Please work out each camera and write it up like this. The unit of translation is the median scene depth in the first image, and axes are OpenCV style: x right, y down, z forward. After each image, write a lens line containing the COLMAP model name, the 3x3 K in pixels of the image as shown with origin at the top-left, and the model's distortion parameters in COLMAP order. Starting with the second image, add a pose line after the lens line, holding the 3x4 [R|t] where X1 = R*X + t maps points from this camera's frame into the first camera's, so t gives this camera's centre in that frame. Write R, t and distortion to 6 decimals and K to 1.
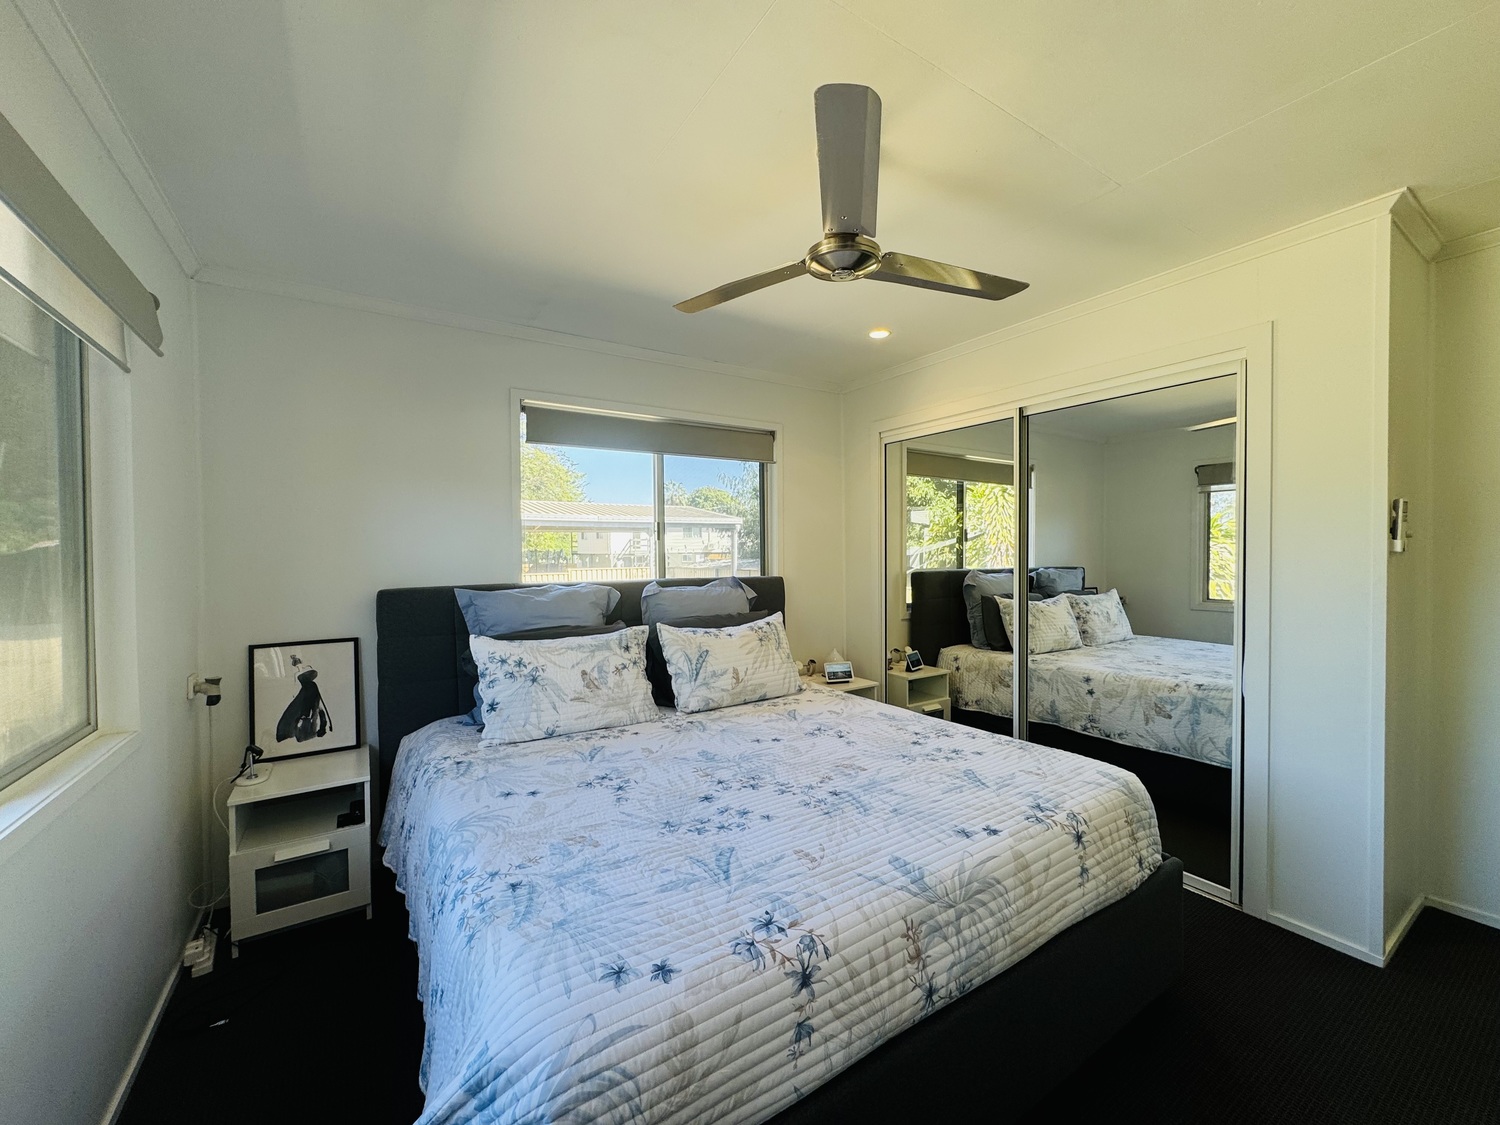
lens RADIAL K [[598.7, 0, 751.1], [0, 598.7, 560.6], [0, 0, 1]] dist [-0.002246, 0.000131]
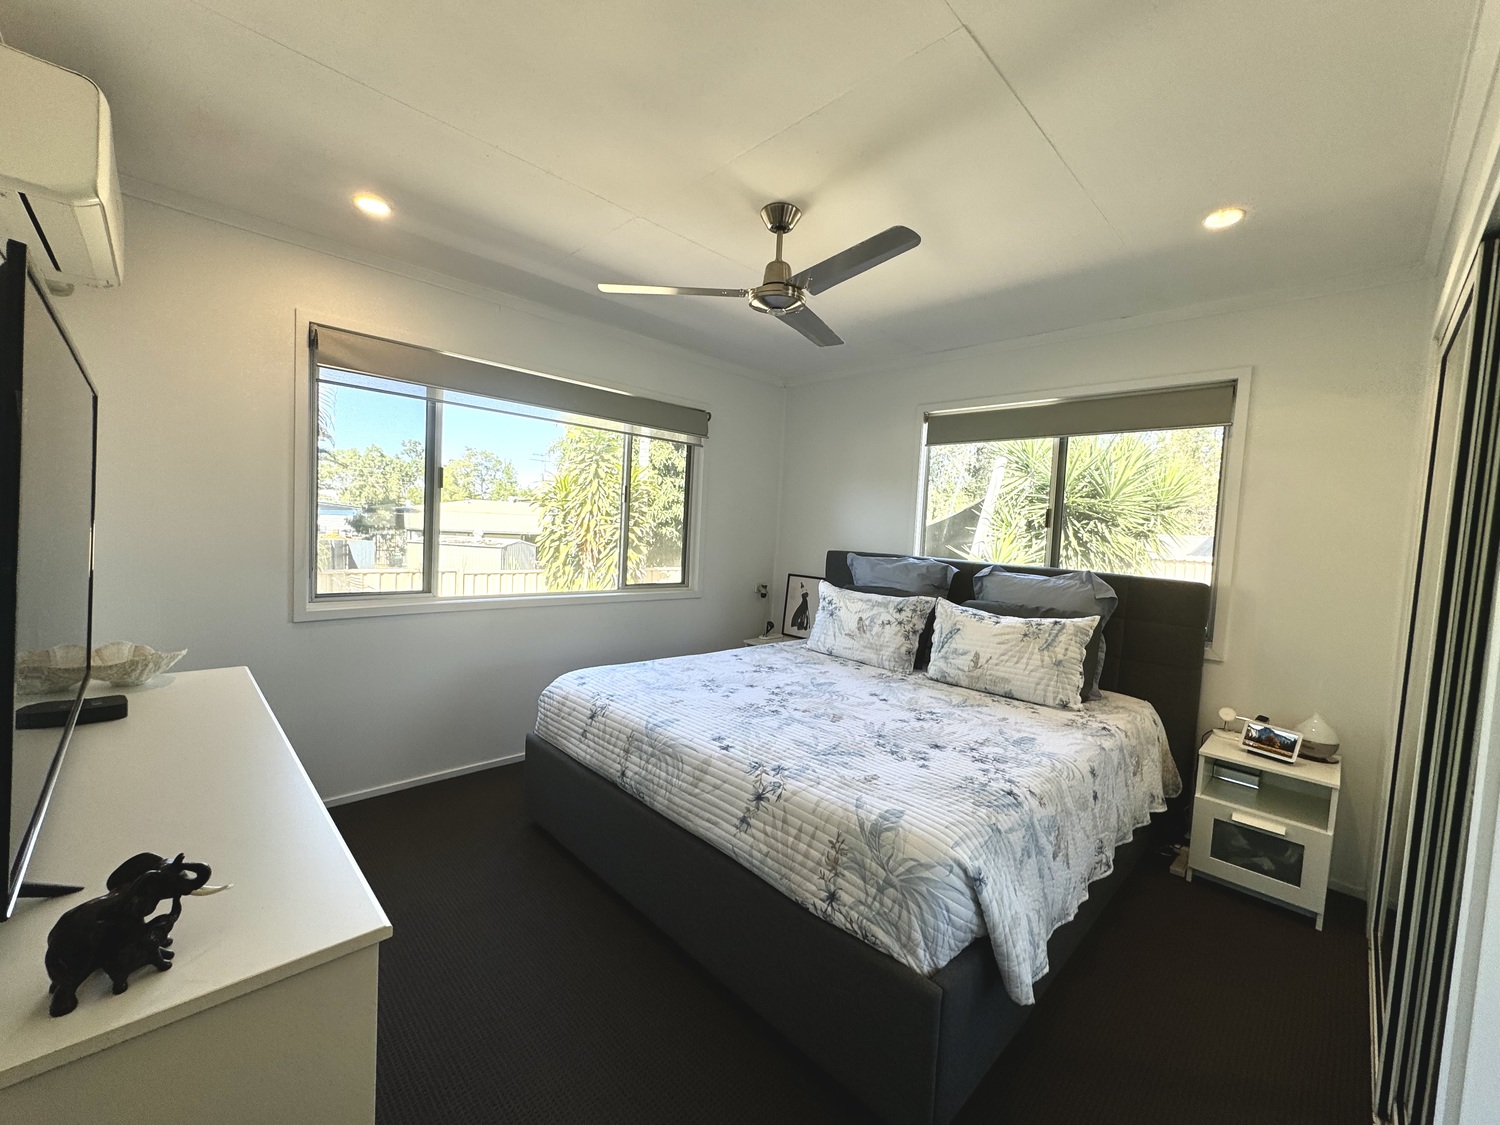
lens RADIAL K [[598.7, 0, 751.1], [0, 598.7, 560.6], [0, 0, 1]] dist [-0.002246, 0.000131]
pose [[0.198004, 0.074721, -0.977349, 1.032739], [-0.071612, 0.995528, 0.061603, -0.009356], [0.977582, 0.057792, 0.202469, 0.502404]]
